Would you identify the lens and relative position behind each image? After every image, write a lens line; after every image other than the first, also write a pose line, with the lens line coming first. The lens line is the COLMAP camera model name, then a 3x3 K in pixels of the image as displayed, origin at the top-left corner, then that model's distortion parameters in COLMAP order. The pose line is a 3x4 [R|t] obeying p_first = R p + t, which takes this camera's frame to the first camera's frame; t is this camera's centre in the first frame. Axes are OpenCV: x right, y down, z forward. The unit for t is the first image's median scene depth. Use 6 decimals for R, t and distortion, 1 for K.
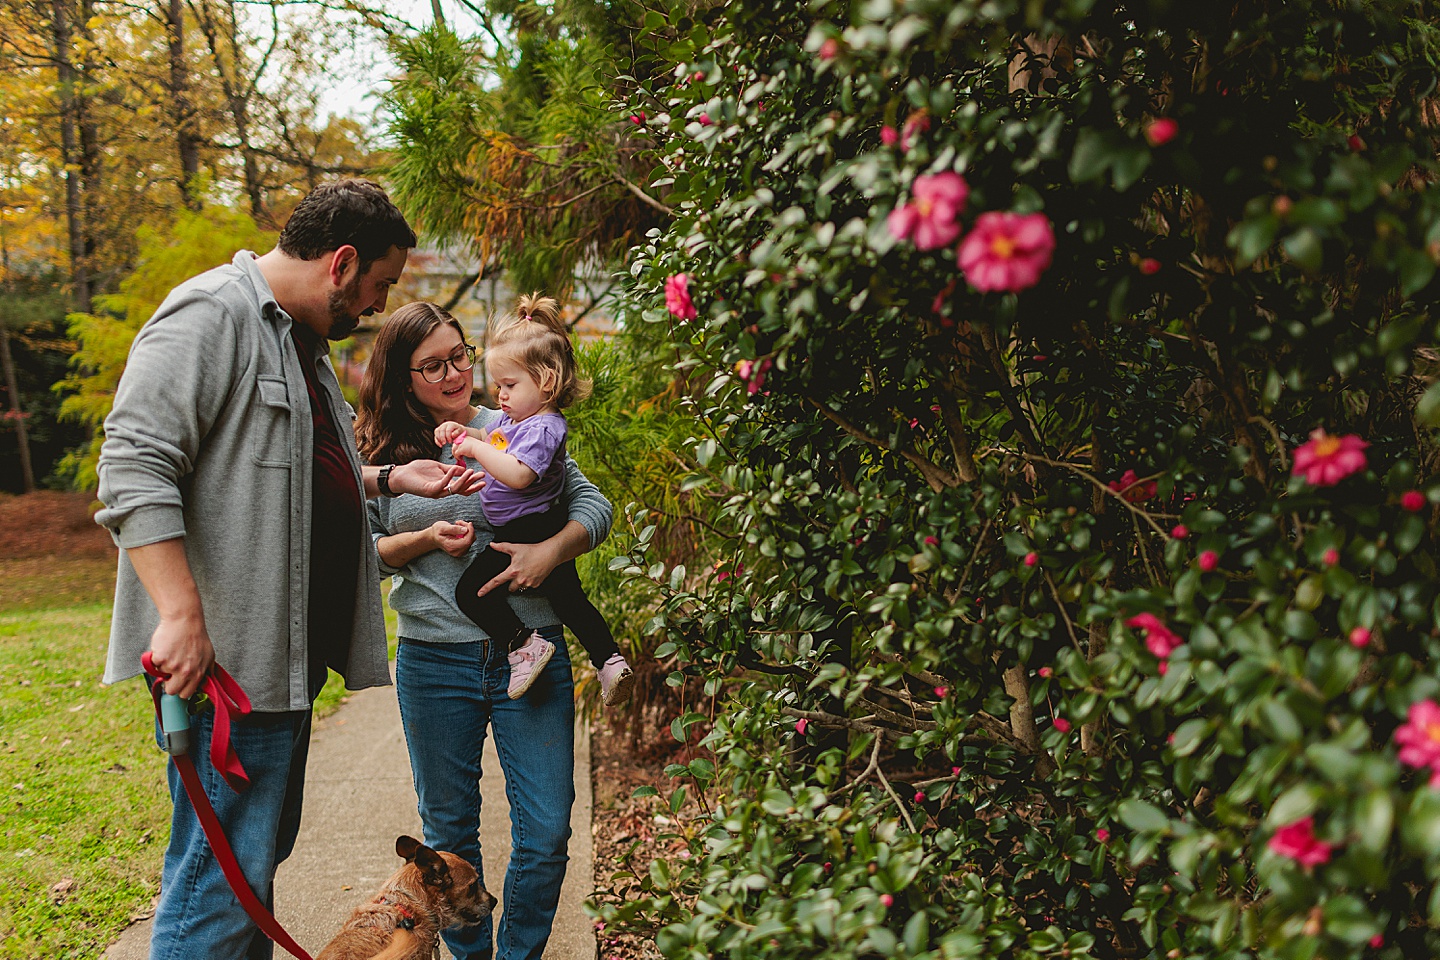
lens RADIAL K [[1386.0, 0, 720.0], [0, 1386.0, 480.0], [0, 0, 1]] dist [0.001452, -0.007929]
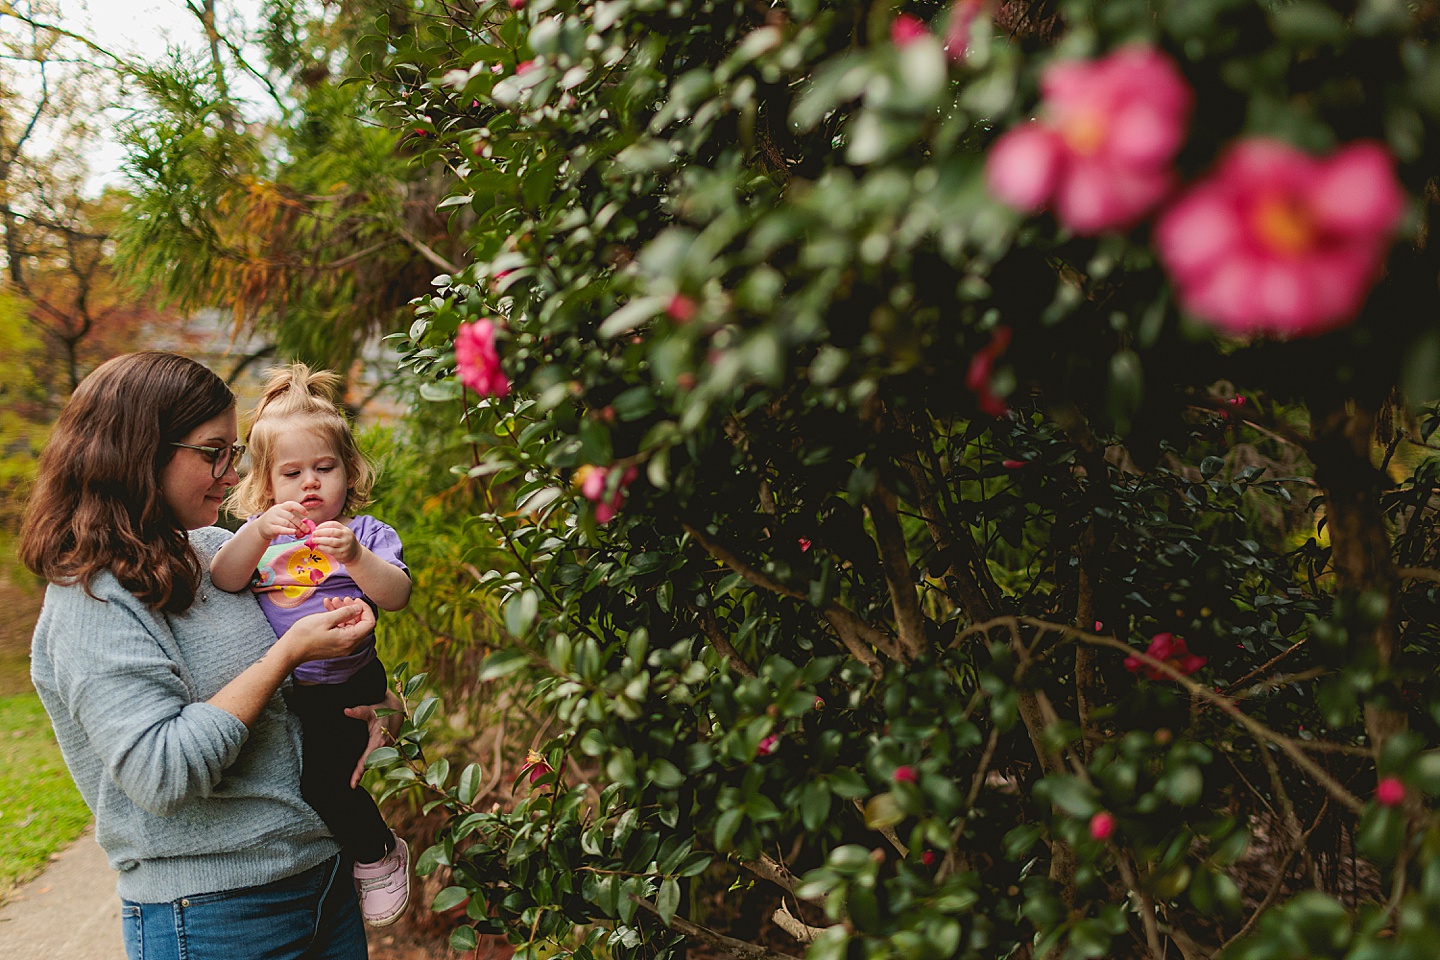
lens RADIAL K [[1386.0, 0, 720.0], [0, 1386.0, 480.0], [0, 0, 1]] dist [0.001452, -0.007929]
pose [[0.989062, 0.010788, 0.147105, -0.014165], [-0.001534, 0.998020, -0.062872, -0.042097], [-0.147492, 0.061958, 0.987121, 0.395382]]
